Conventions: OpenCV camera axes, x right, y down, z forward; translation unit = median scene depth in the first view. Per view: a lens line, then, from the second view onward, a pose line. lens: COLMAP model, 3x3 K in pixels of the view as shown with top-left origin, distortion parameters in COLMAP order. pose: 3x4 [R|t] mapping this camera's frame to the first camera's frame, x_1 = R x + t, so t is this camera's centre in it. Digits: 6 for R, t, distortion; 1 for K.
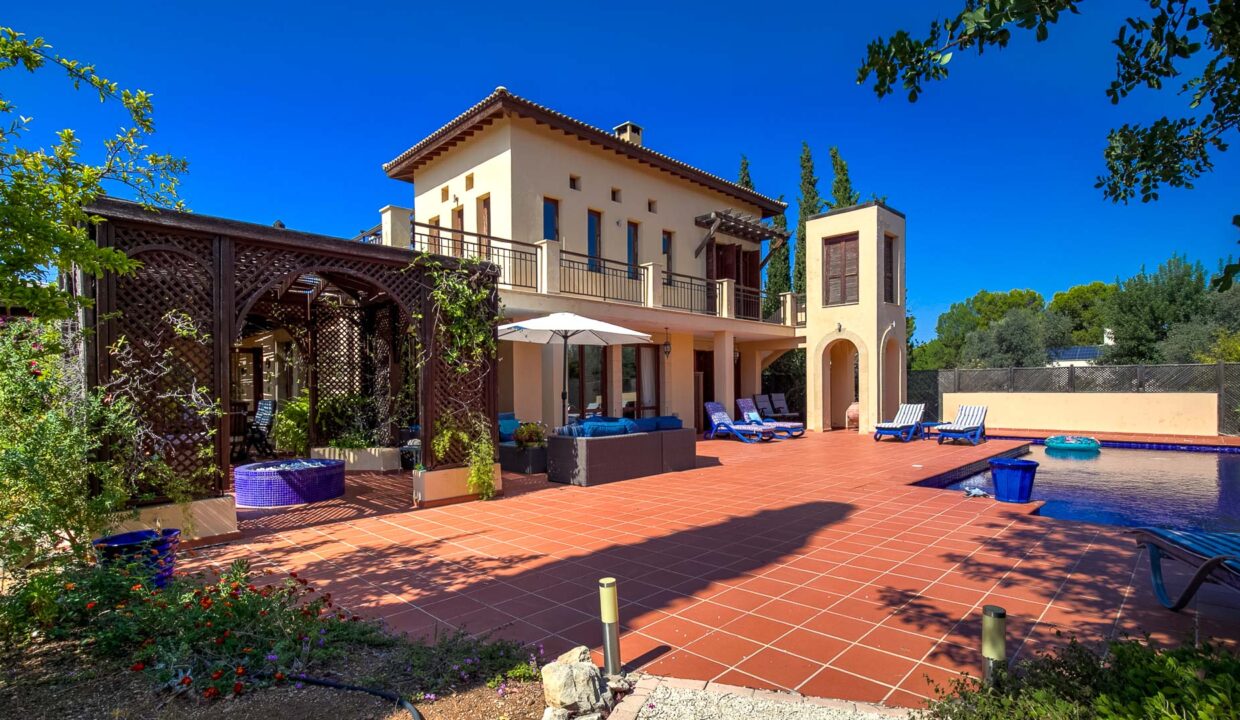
lens RADIAL K [[600.4, 0, 615.8], [0, 600.4, 394.9], [0, 0, 1]] dist [-0.002695, 0.001987]
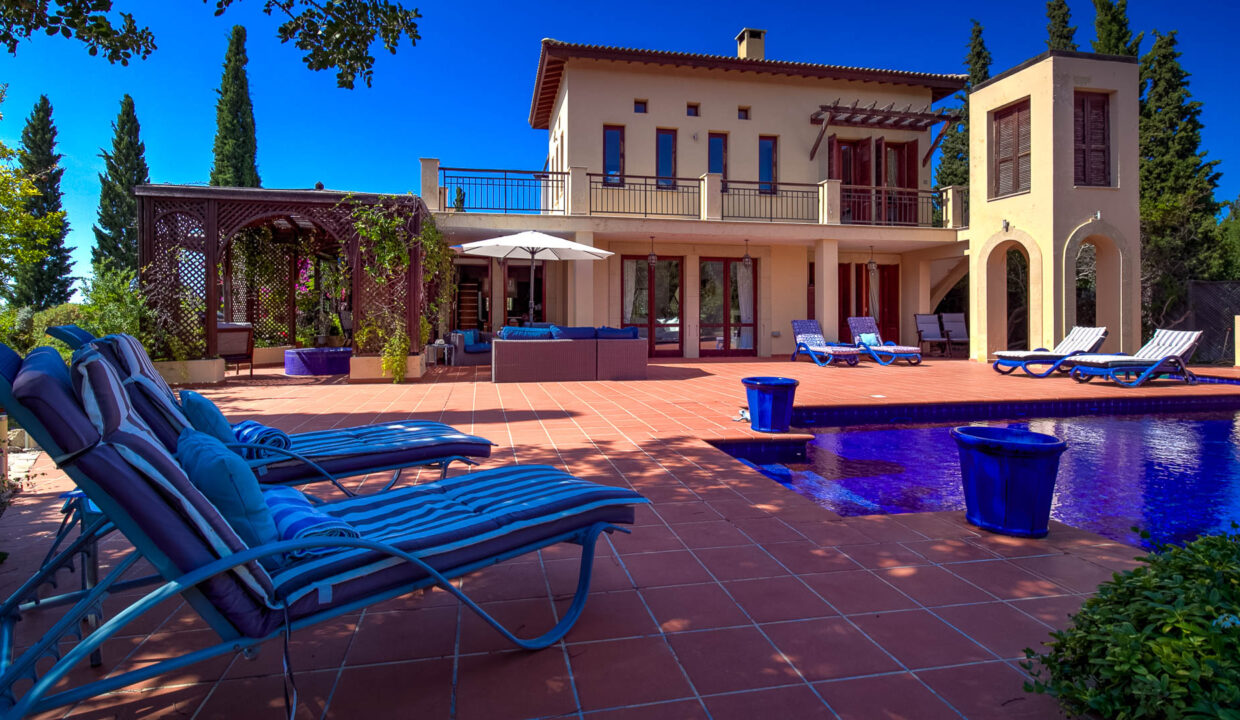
lens RADIAL K [[600.4, 0, 598.9], [0, 600.4, 309.6], [0, 0, 1]] dist [-0.002695, 0.001987]
pose [[0.825890, 0.006731, -0.563791, 0.415725], [-0.017479, 0.999754, -0.013670, 0.014340], [0.563561, 0.021144, 0.825804, 0.093262]]
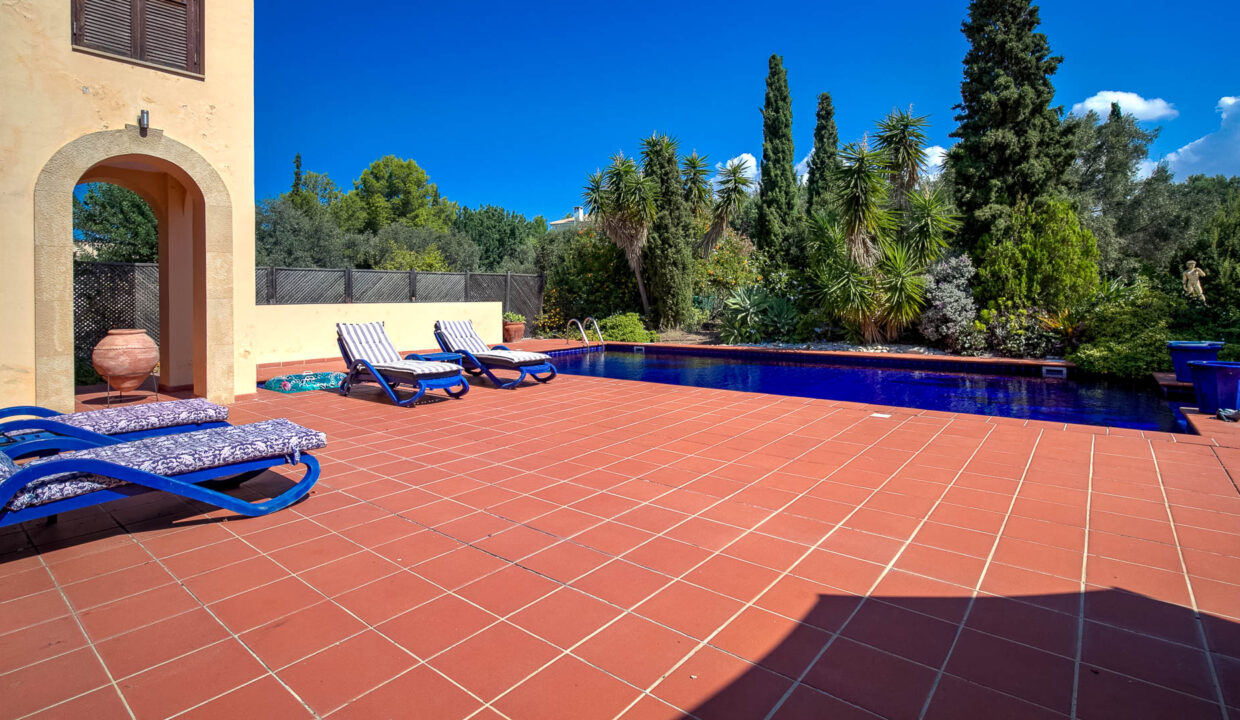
lens RADIAL K [[600.4, 0, 596.8], [0, 600.4, 303.5], [0, 0, 1]] dist [-0.002695, 0.001987]
pose [[-0.083237, 0.006001, 0.996512, -0.013619], [0.019183, 0.999806, -0.004419, 0.003659], [-0.996345, 0.018749, -0.083336, 0.840456]]
